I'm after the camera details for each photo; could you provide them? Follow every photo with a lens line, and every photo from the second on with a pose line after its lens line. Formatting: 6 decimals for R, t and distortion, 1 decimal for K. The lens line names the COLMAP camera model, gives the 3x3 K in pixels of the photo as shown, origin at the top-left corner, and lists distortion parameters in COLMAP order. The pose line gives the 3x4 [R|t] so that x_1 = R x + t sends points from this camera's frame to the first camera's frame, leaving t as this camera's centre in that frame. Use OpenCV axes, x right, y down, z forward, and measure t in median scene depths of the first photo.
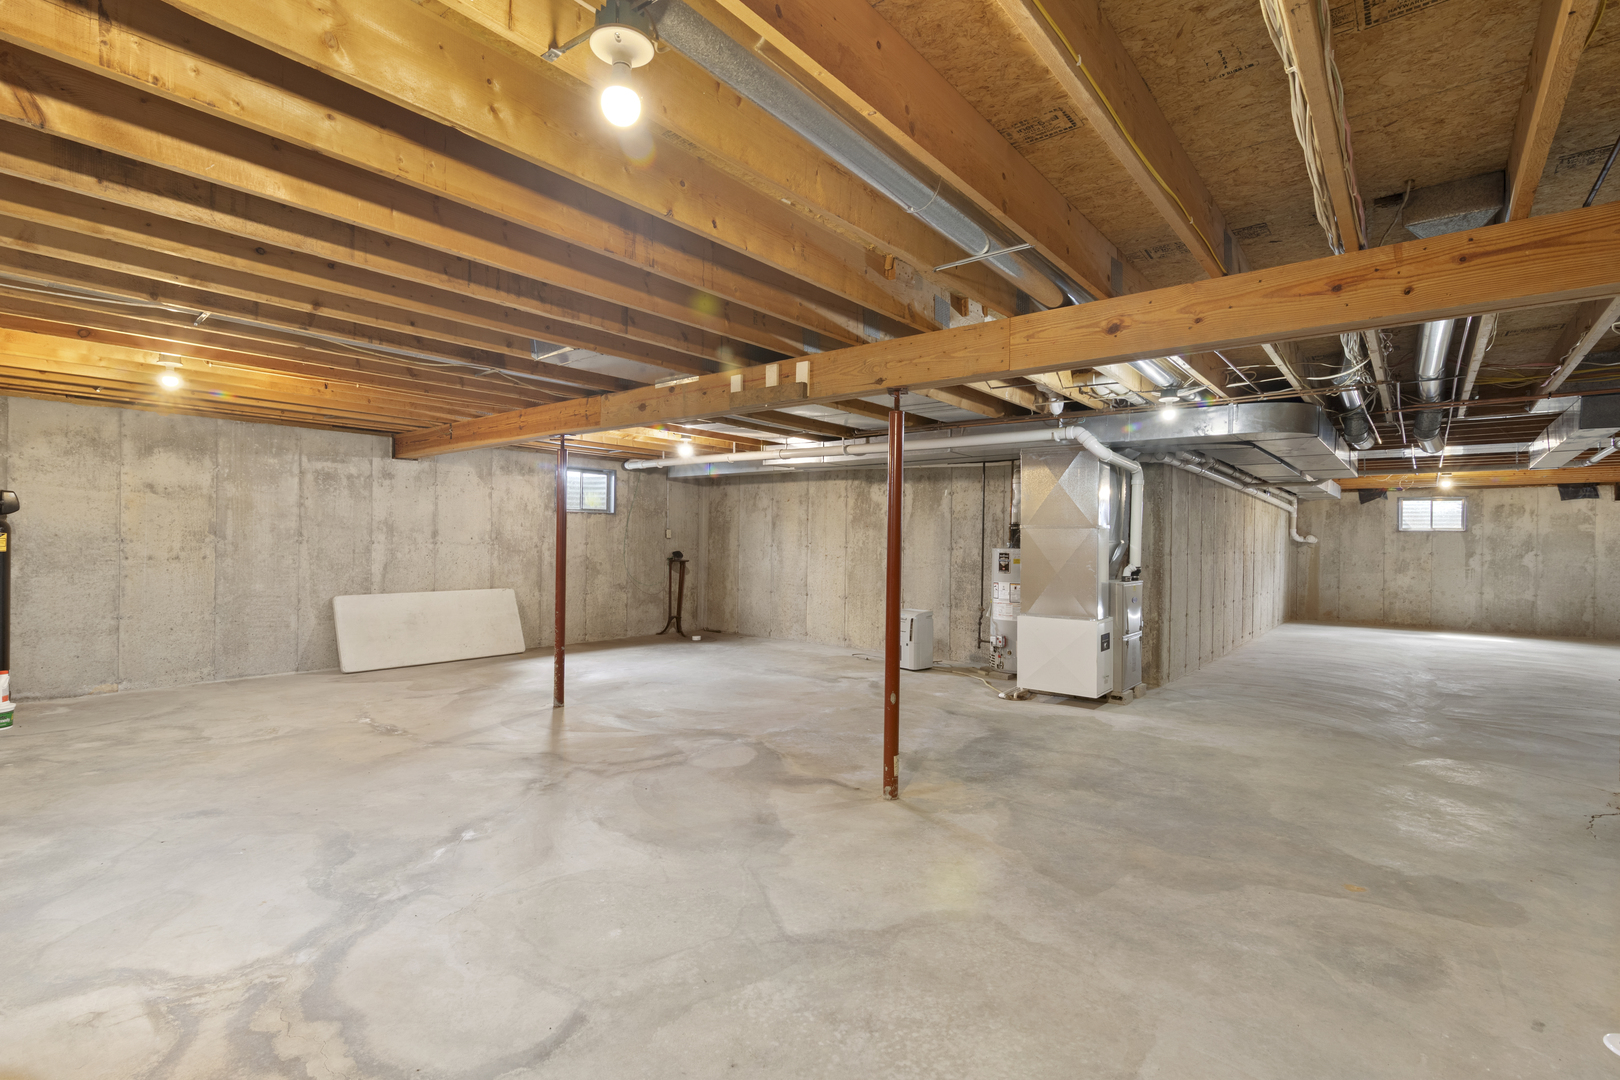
lens RADIAL K [[732.0, 0, 810.0], [0, 732.0, 540.0], [0, 0, 1]] dist [-0.001647, 0.000305]
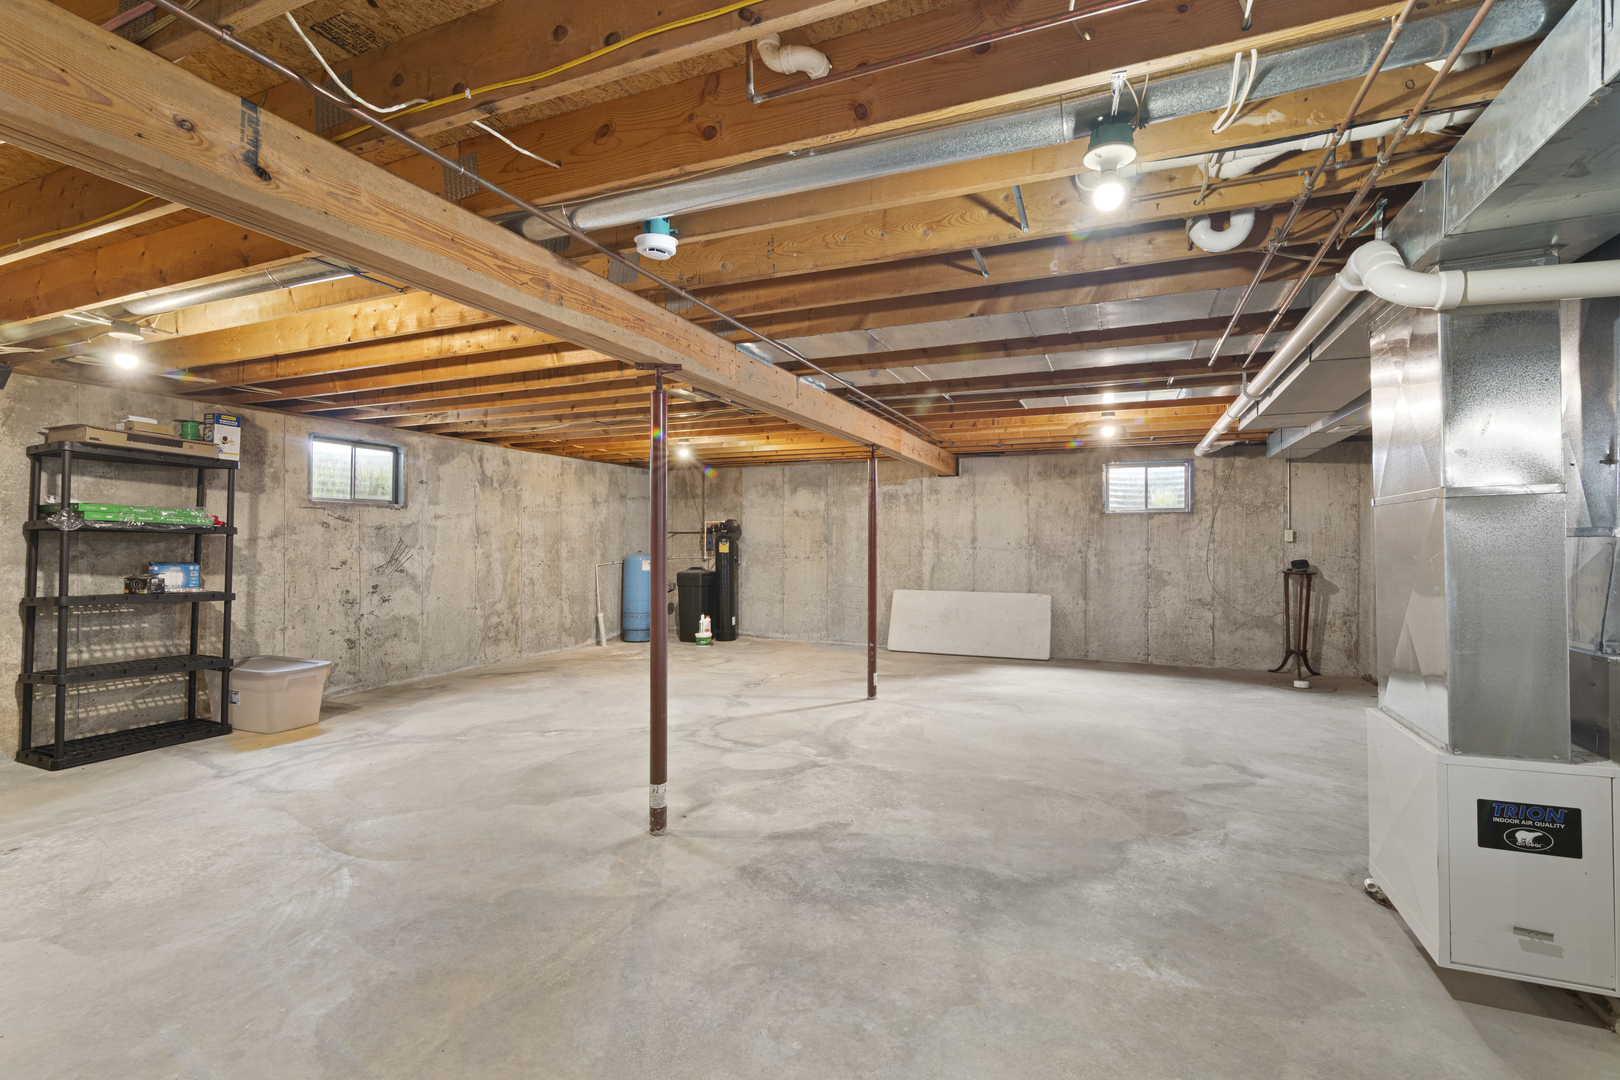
lens RADIAL K [[732.0, 0, 810.0], [0, 732.0, 540.0], [0, 0, 1]] dist [-0.001647, 0.000305]
pose [[0.287433, -0.014007, -0.957698, 0.581816], [0.001476, 0.999898, -0.014181, 0.008507], [0.957800, 0.002662, 0.287425, 0.532283]]
